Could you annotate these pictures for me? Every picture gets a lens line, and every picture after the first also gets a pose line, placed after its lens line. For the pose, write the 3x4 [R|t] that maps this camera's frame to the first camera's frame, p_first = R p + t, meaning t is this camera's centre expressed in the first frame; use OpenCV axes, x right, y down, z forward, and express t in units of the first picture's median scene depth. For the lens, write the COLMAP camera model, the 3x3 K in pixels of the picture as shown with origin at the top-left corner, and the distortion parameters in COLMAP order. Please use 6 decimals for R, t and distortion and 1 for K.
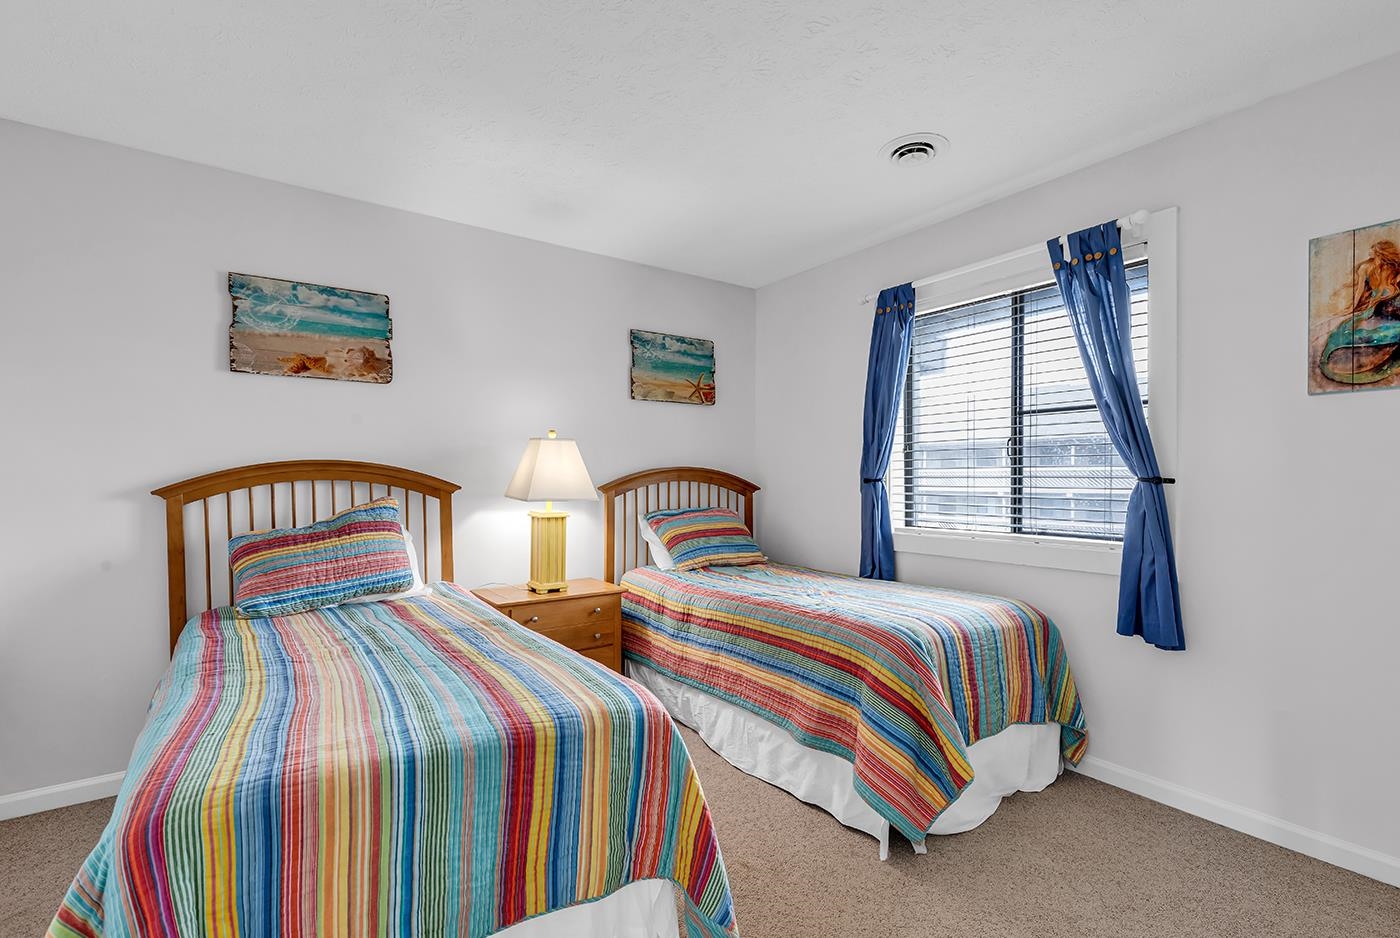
lens RADIAL K [[642.3, 0, 700.0], [0, 642.3, 469.0], [0, 0, 1]] dist [0.001683, -0.000254]
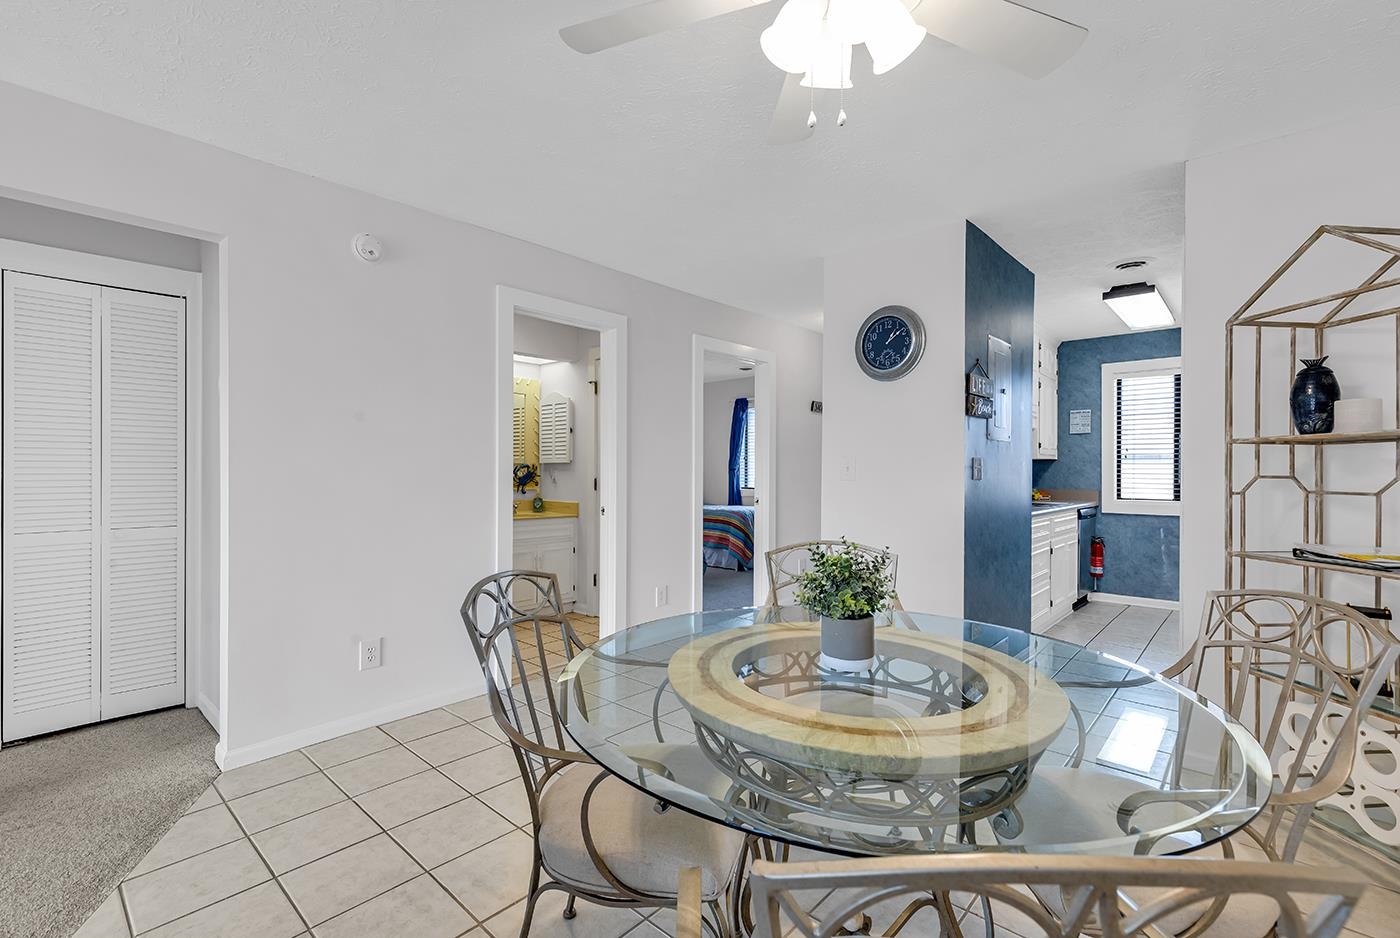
lens RADIAL K [[642.3, 0, 700.0], [0, 642.3, 469.0], [0, 0, 1]] dist [0.001683, -0.000254]
pose [[0.976670, -0.003573, 0.214717, -0.569391], [0.000936, 0.999923, 0.012381, -0.022722], [-0.214744, -0.011891, 0.976598, -2.045690]]
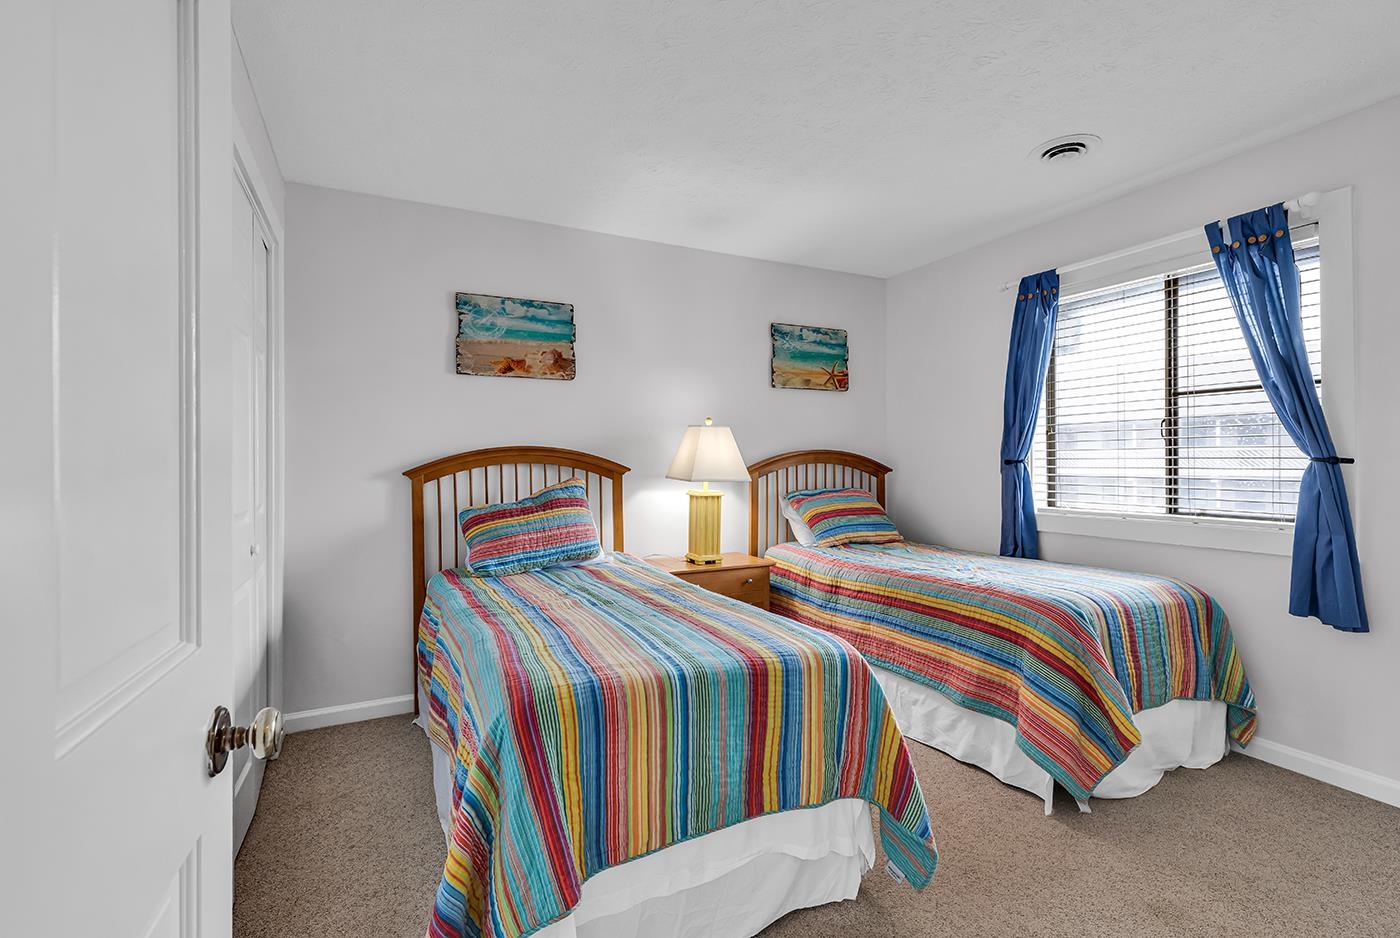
lens RADIAL K [[641.5, 0, 693.6], [0, 641.5, 445.5], [0, 0, 1]] dist [0.000102, -0.000126]
pose [[0.987350, -0.007798, -0.158362, -0.099689], [0.006204, 0.999925, -0.010555, -0.000946], [0.158432, 0.009439, 0.987325, -0.125651]]
